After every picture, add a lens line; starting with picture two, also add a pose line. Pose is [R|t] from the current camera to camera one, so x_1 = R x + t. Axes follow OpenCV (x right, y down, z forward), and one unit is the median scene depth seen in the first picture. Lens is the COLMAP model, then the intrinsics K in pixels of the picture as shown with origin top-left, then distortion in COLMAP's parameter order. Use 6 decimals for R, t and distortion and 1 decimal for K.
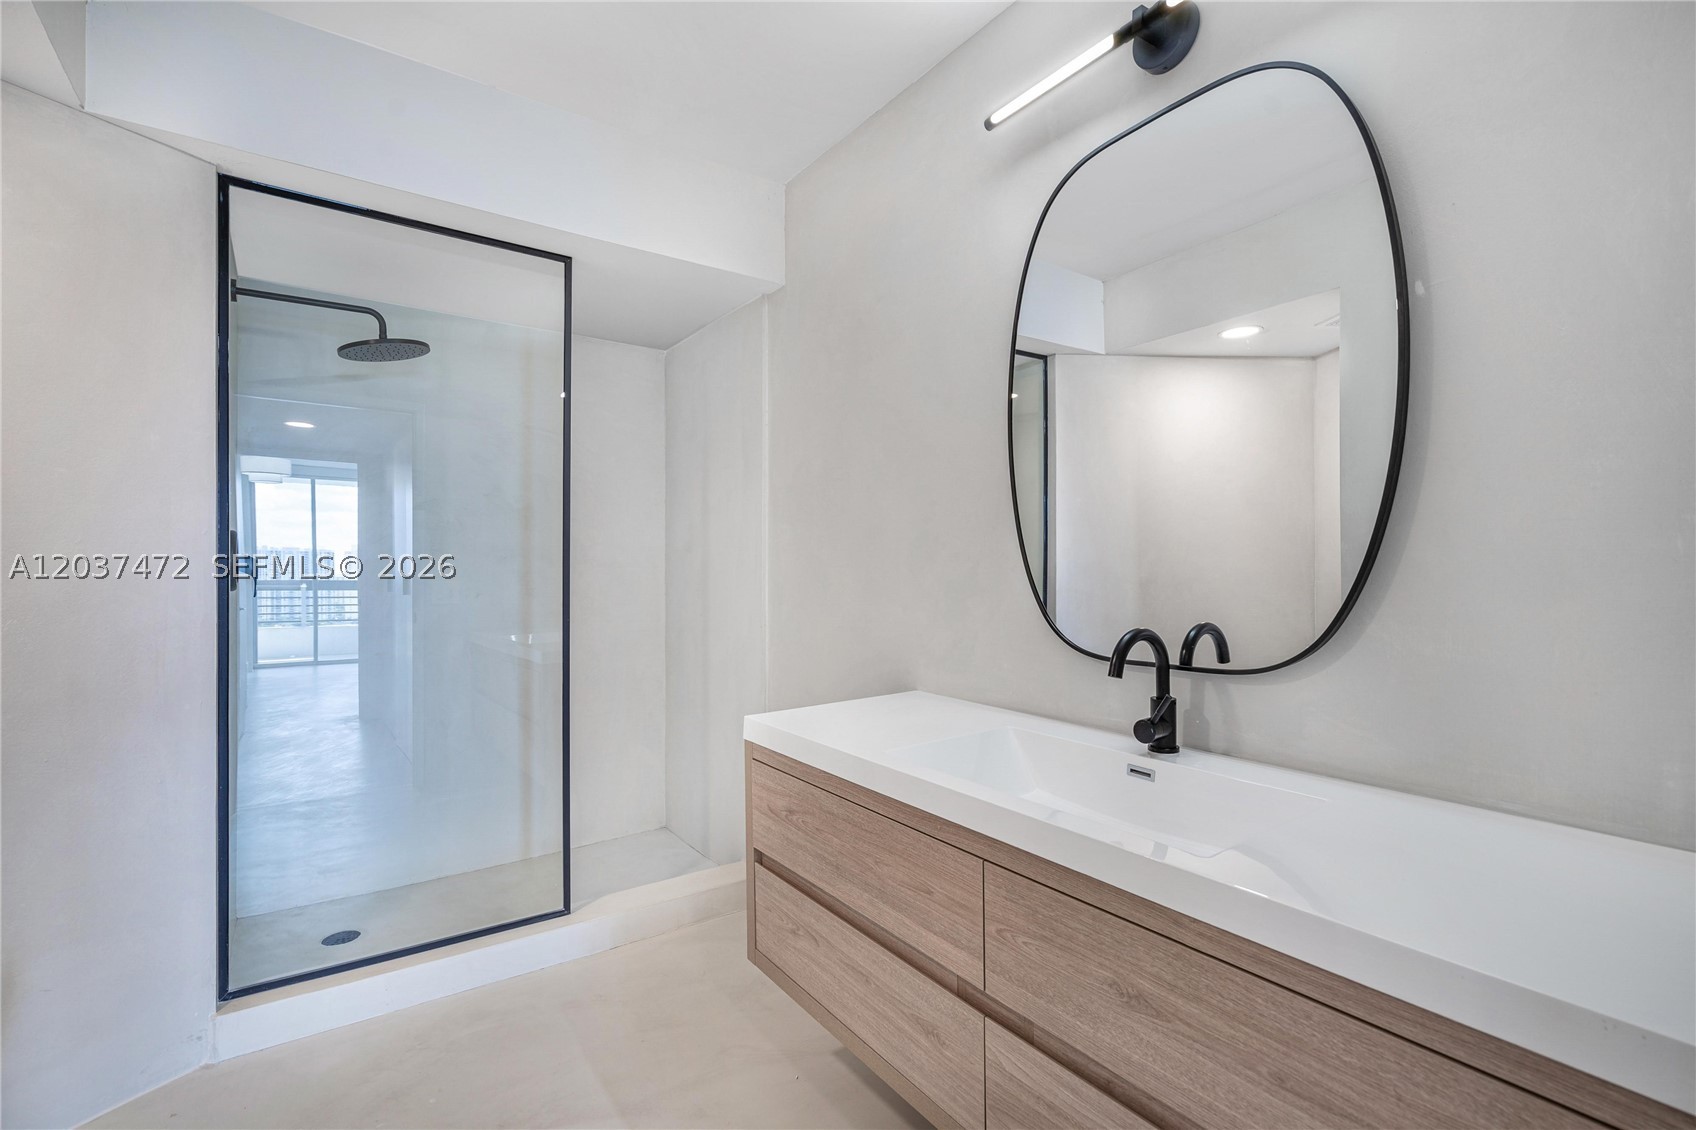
lens RADIAL K [[766.6, 0, 859.5], [0, 766.6, 561.4], [0, 0, 1]] dist [-0.013180, 0.011570]
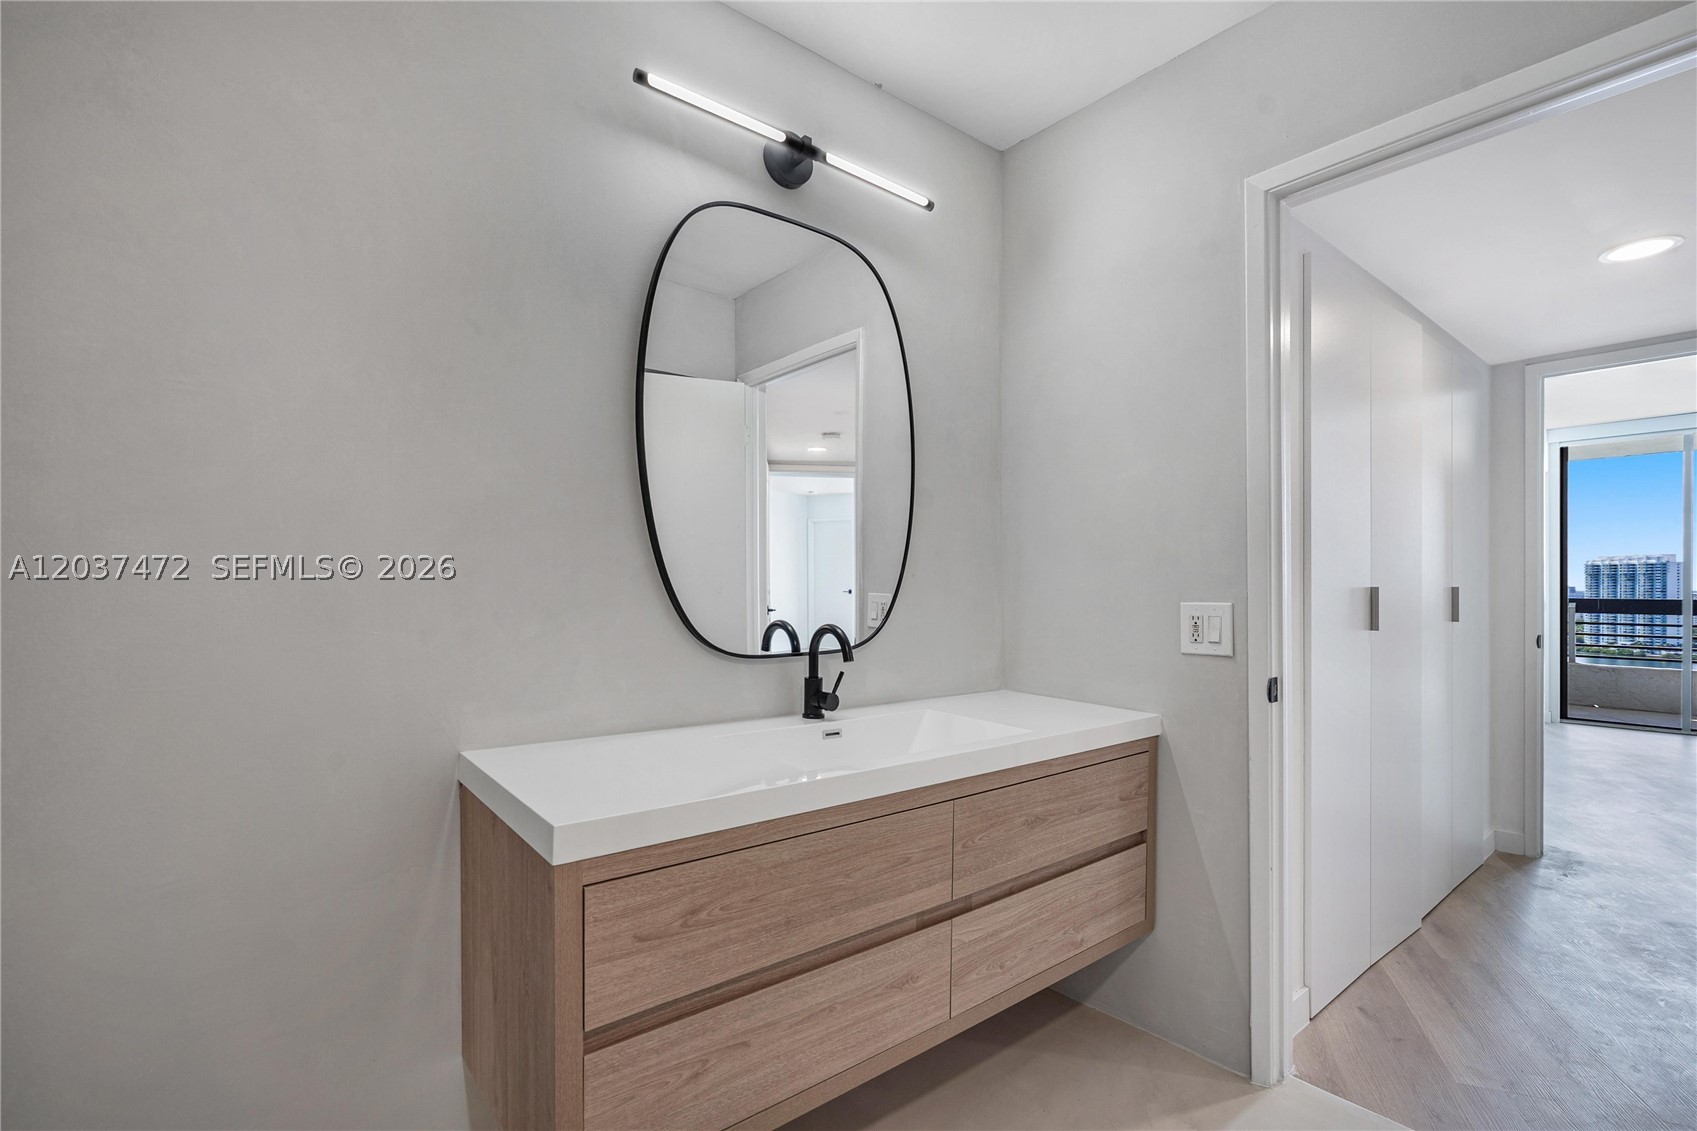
lens RADIAL K [[794.5, 0, 844.6], [0, 794.5, 568.9], [0, 0, 1]] dist [-0.003486, 0.000146]
pose [[-0.070878, 0.019397, 0.997296, -1.012409], [-0.020372, 0.999574, -0.020889, 0.020578], [-0.997277, -0.021798, -0.070453, 1.092223]]
